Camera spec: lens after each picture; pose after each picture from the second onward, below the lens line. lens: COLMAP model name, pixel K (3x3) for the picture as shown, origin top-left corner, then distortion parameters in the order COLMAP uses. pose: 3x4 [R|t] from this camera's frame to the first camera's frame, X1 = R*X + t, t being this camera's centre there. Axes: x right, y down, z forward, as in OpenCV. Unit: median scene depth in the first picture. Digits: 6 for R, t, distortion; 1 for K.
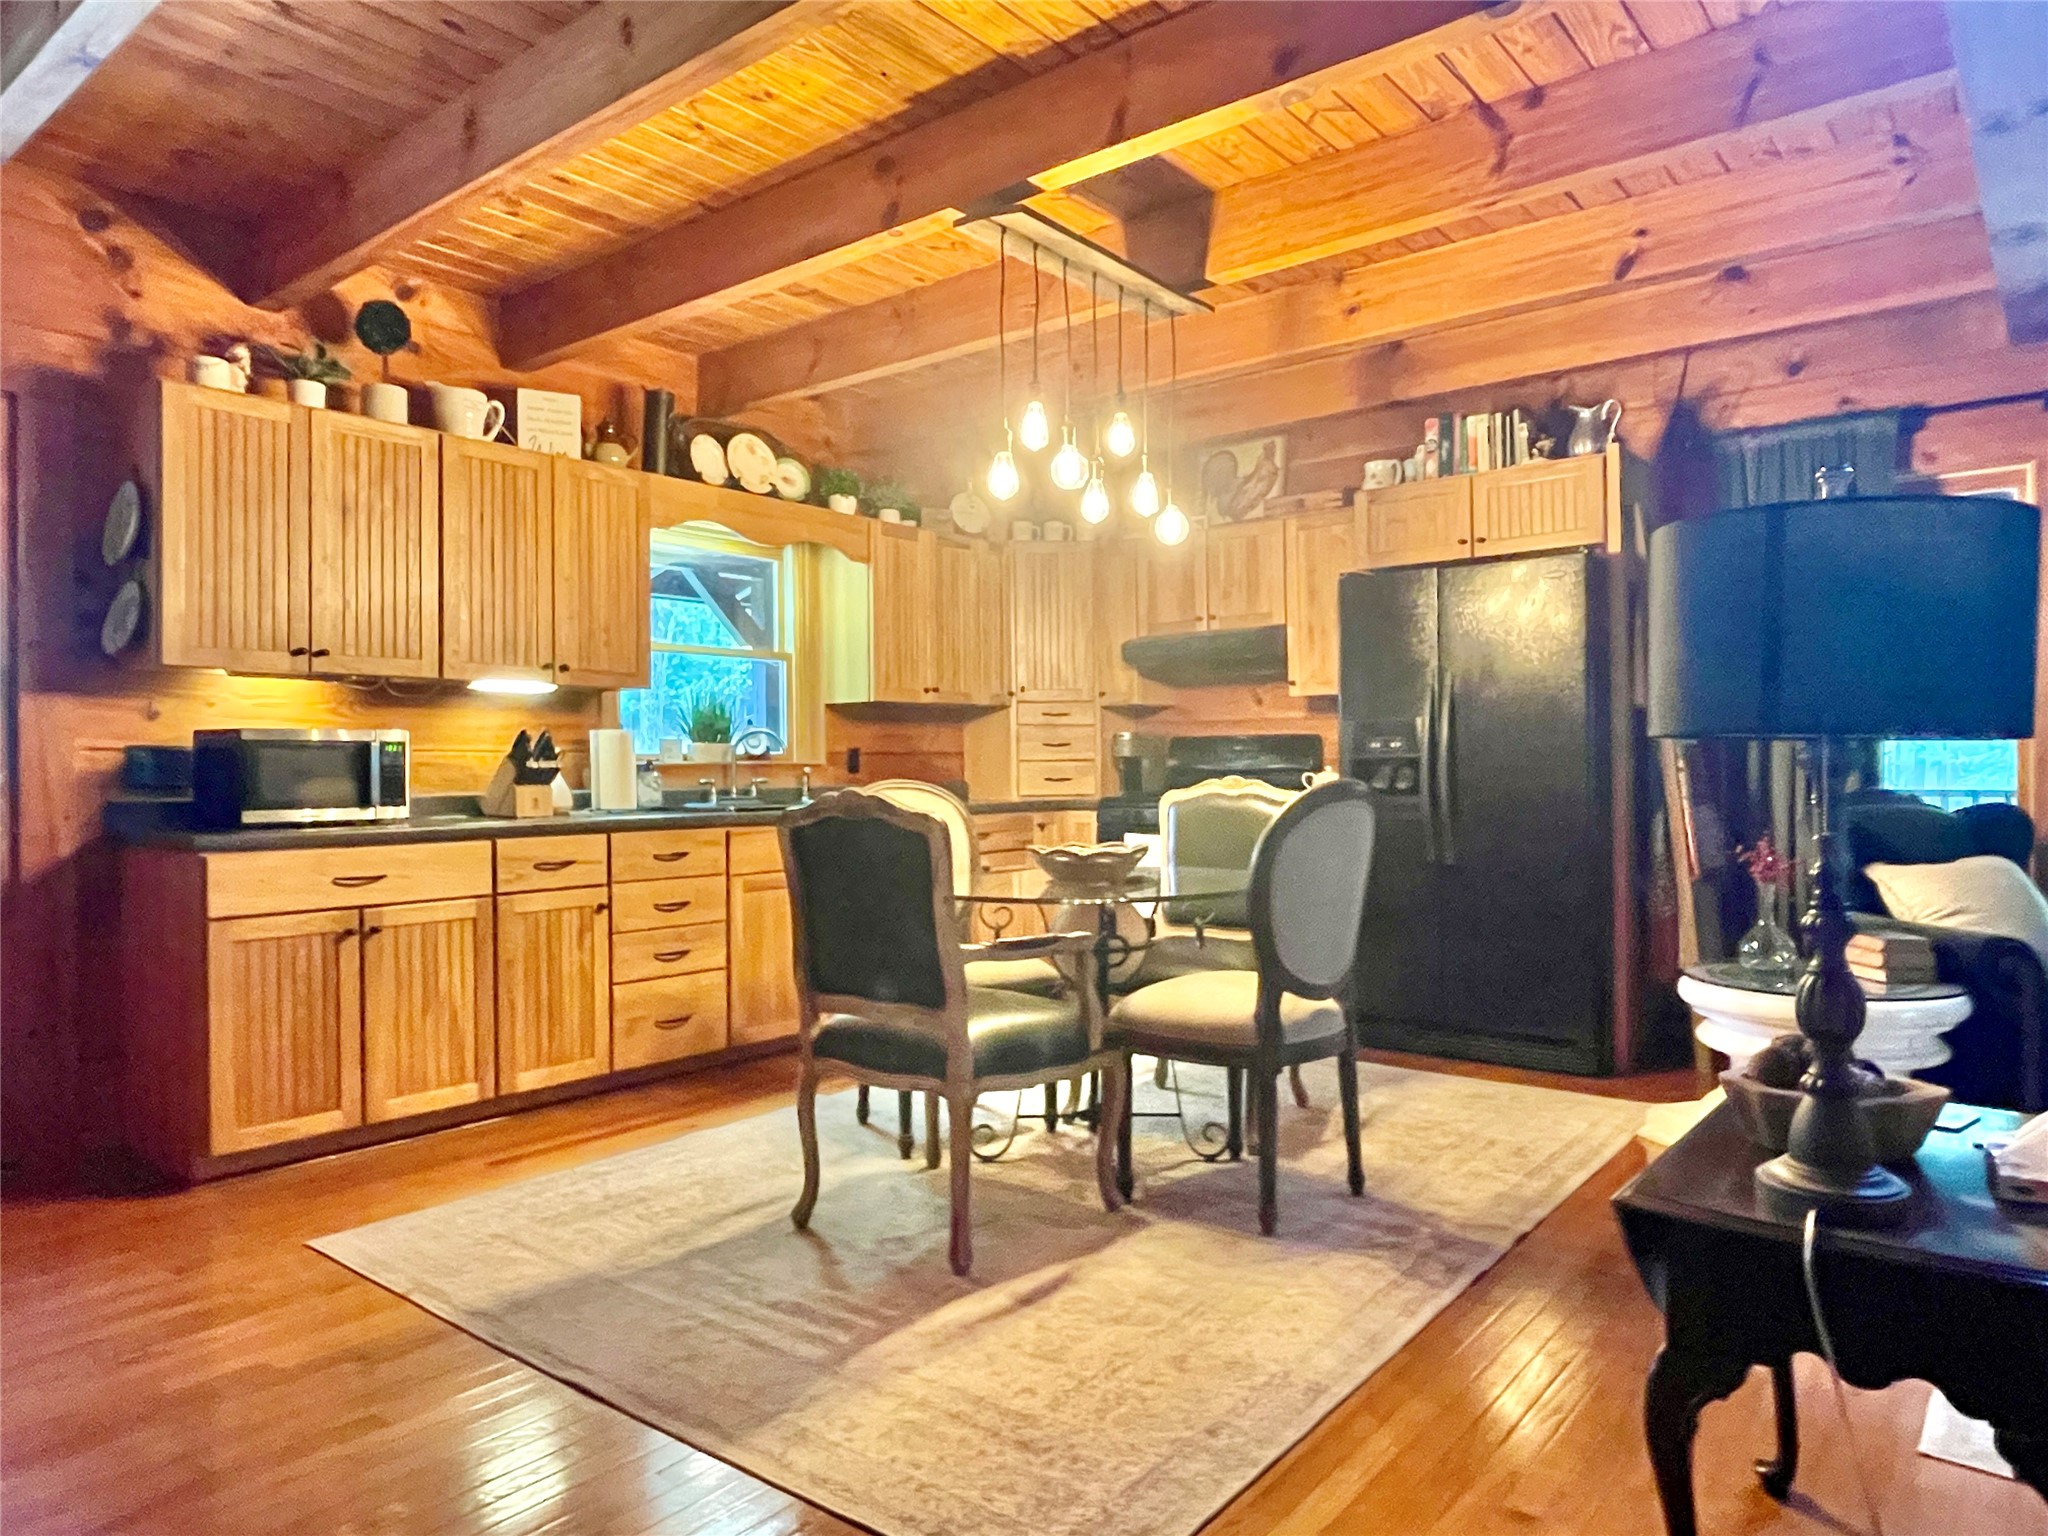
lens RADIAL K [[1334.0, 0, 1015.8], [0, 1334.0, 771.9], [0, 0, 1]] dist [-0.018123, 0.002014]
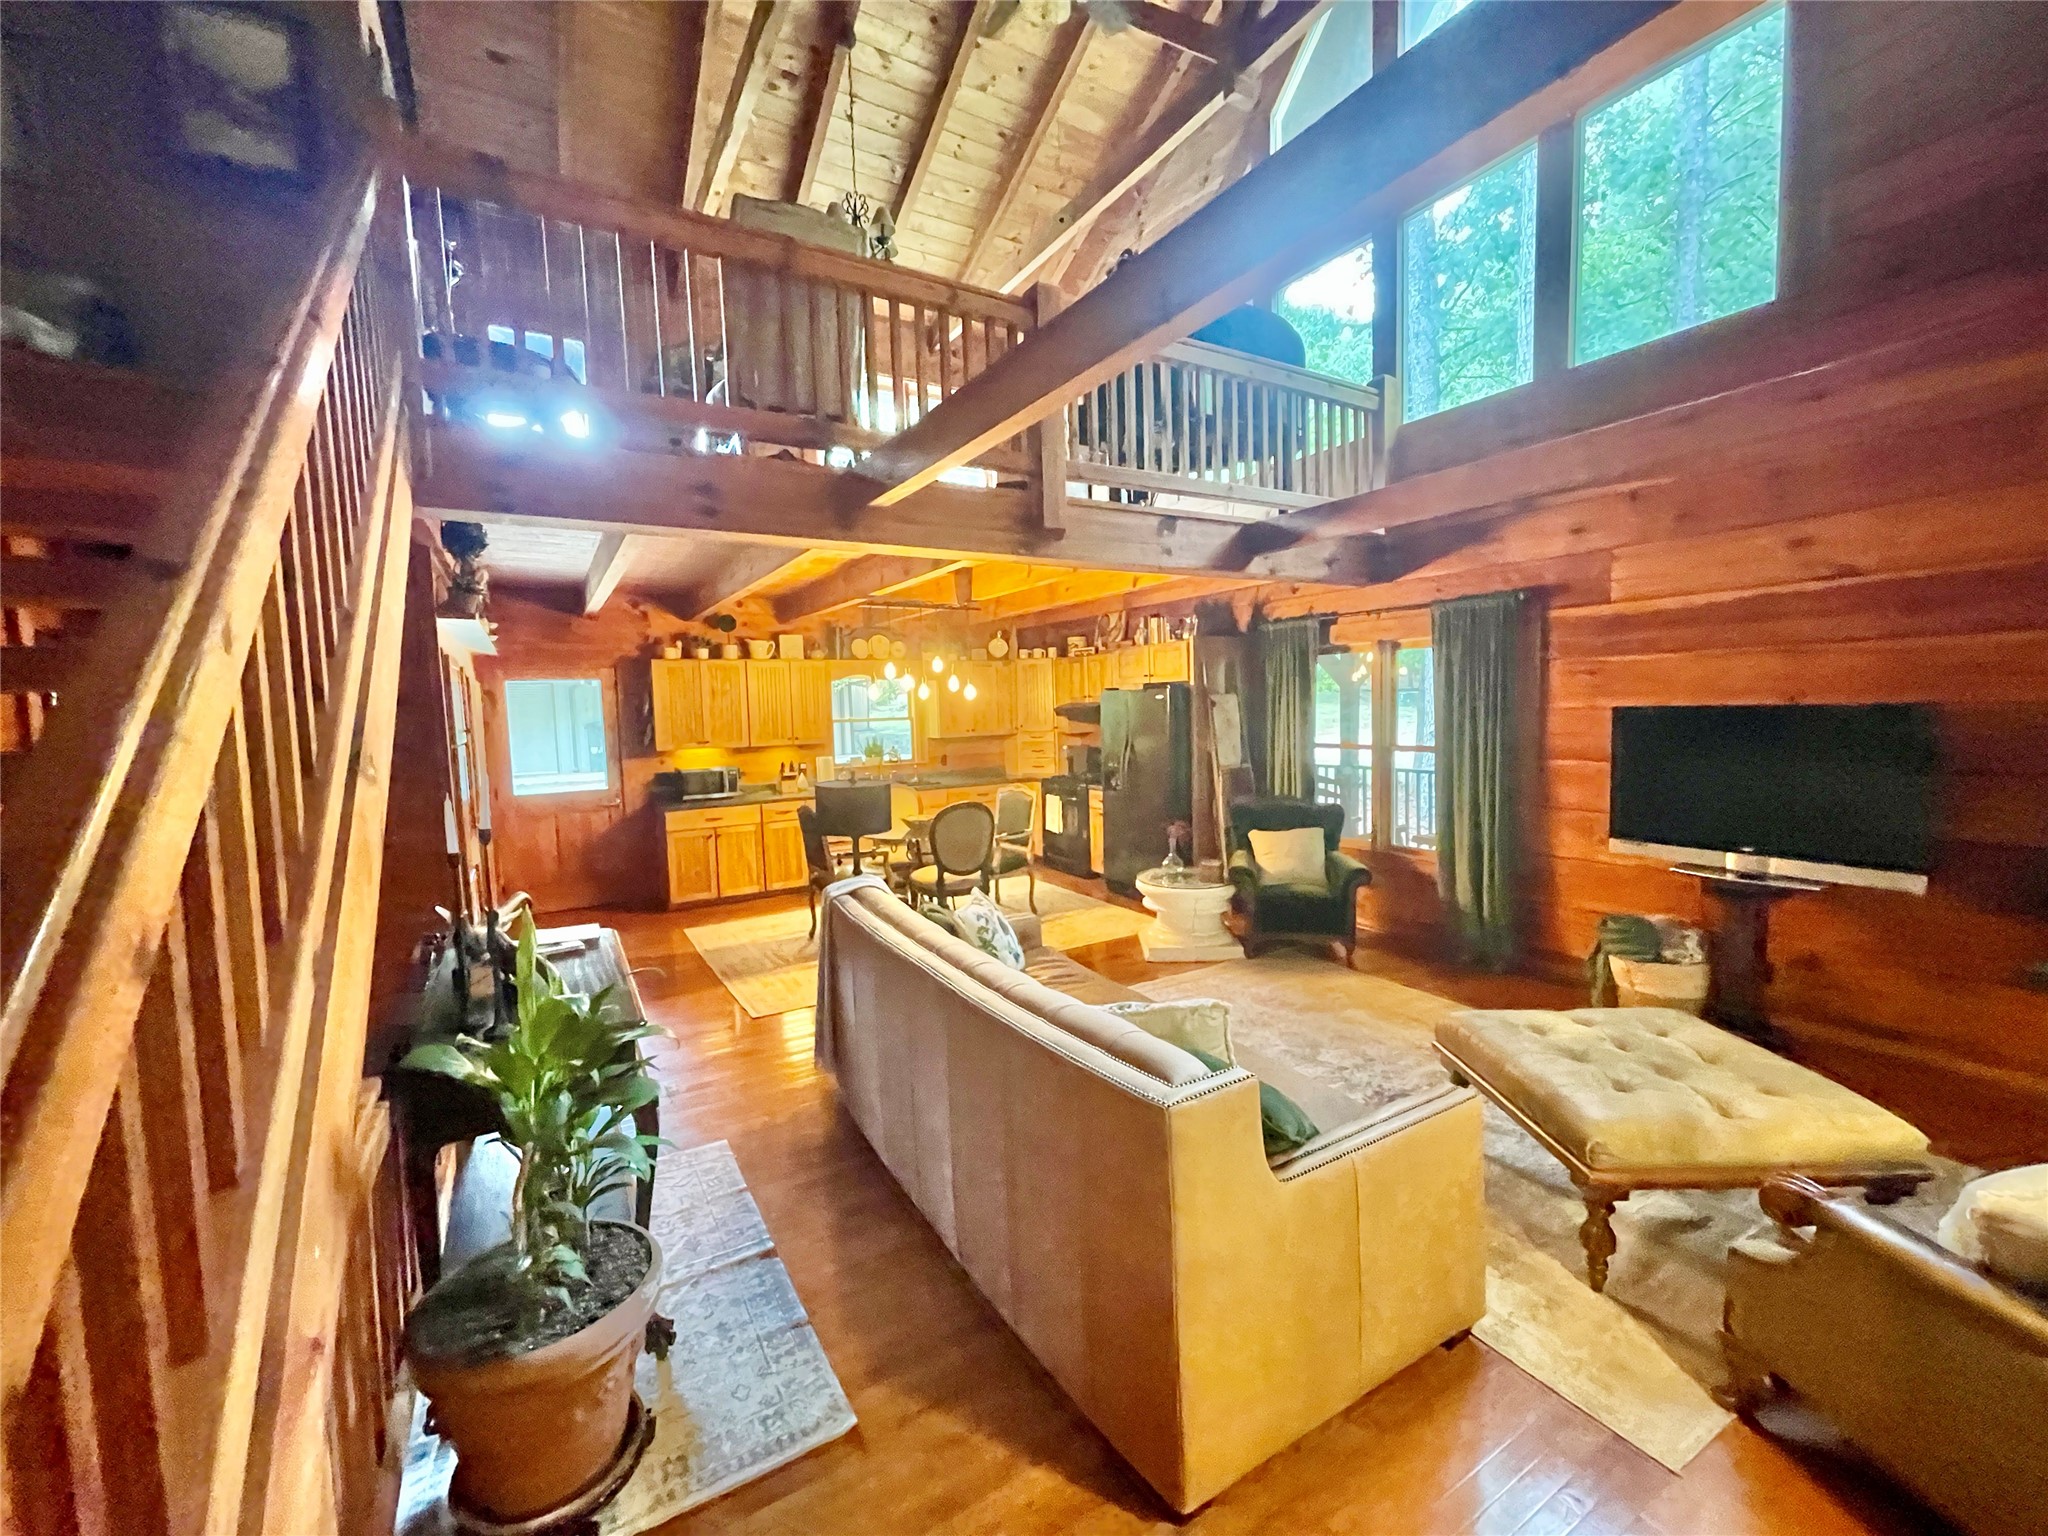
lens RADIAL K [[838.1, 0, 1015.9], [0, 838.1, 773.3], [0, 0, 1]] dist [-0.011450, 0.008728]
pose [[0.937361, 0.012924, -0.348118, 0.787211], [0.017887, 0.996208, 0.085148, -0.167081], [0.347899, -0.086041, 0.933576, -0.529241]]
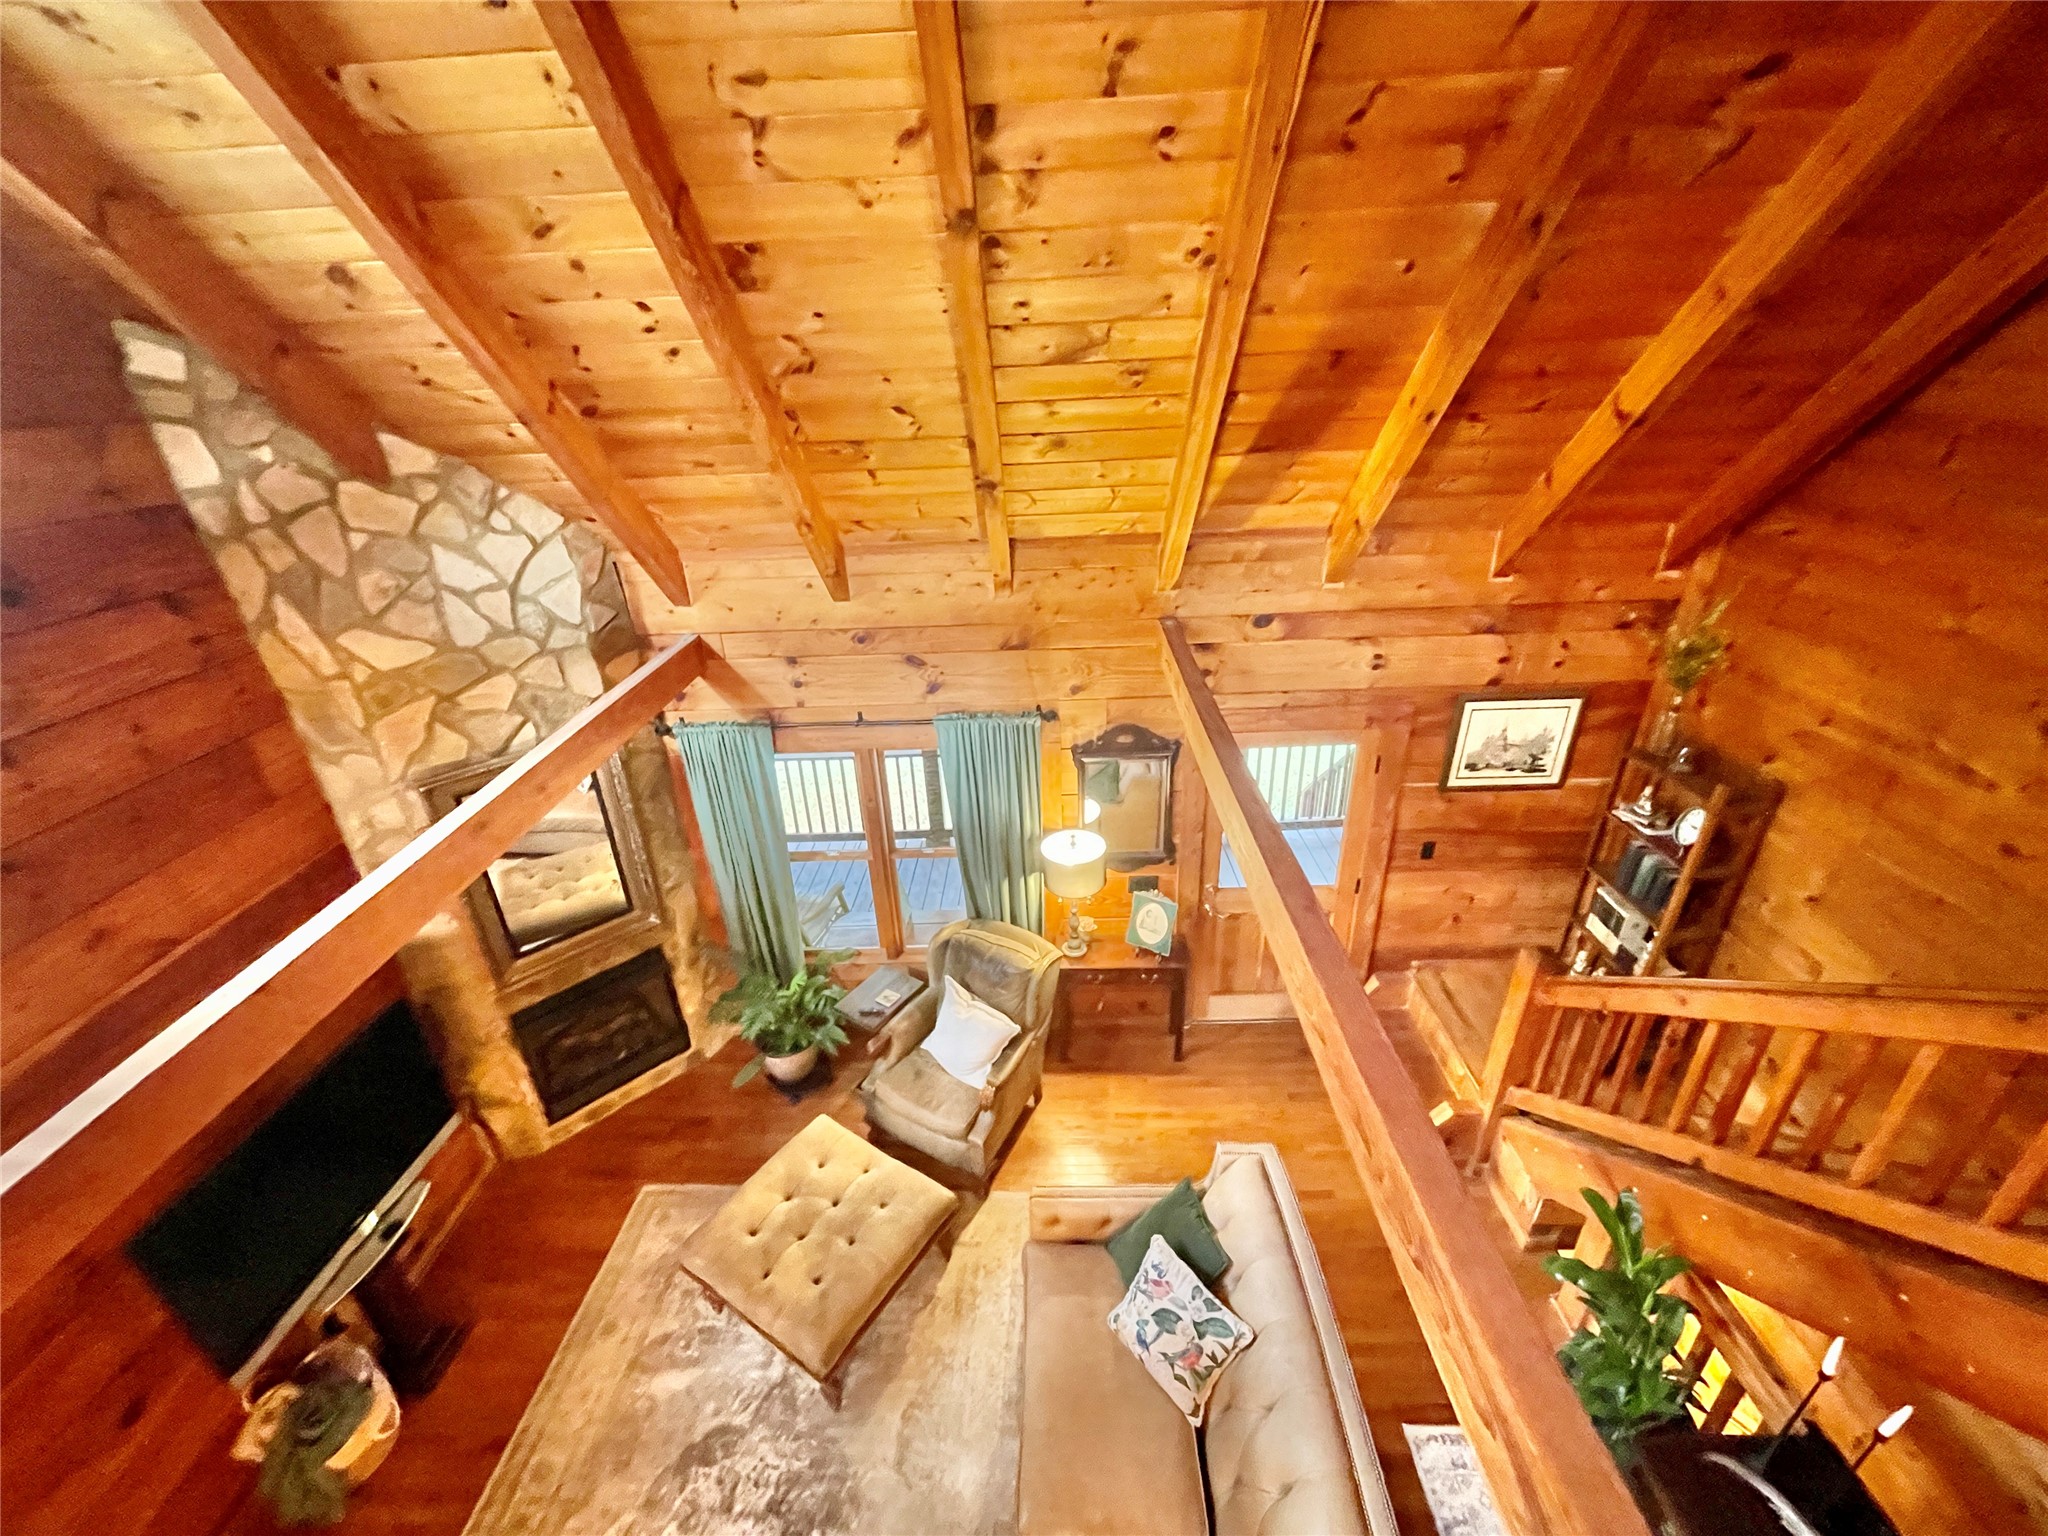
lens RADIAL K [[838.1, 0, 1015.9], [0, 838.1, 773.3], [0, 0, 1]] dist [-0.011450, 0.008728]
pose [[-0.614834, -0.315981, 0.722589, 0.349079], [0.046176, 0.900233, 0.432953, -0.743685], [-0.787304, 0.299560, -0.538903, 0.475902]]
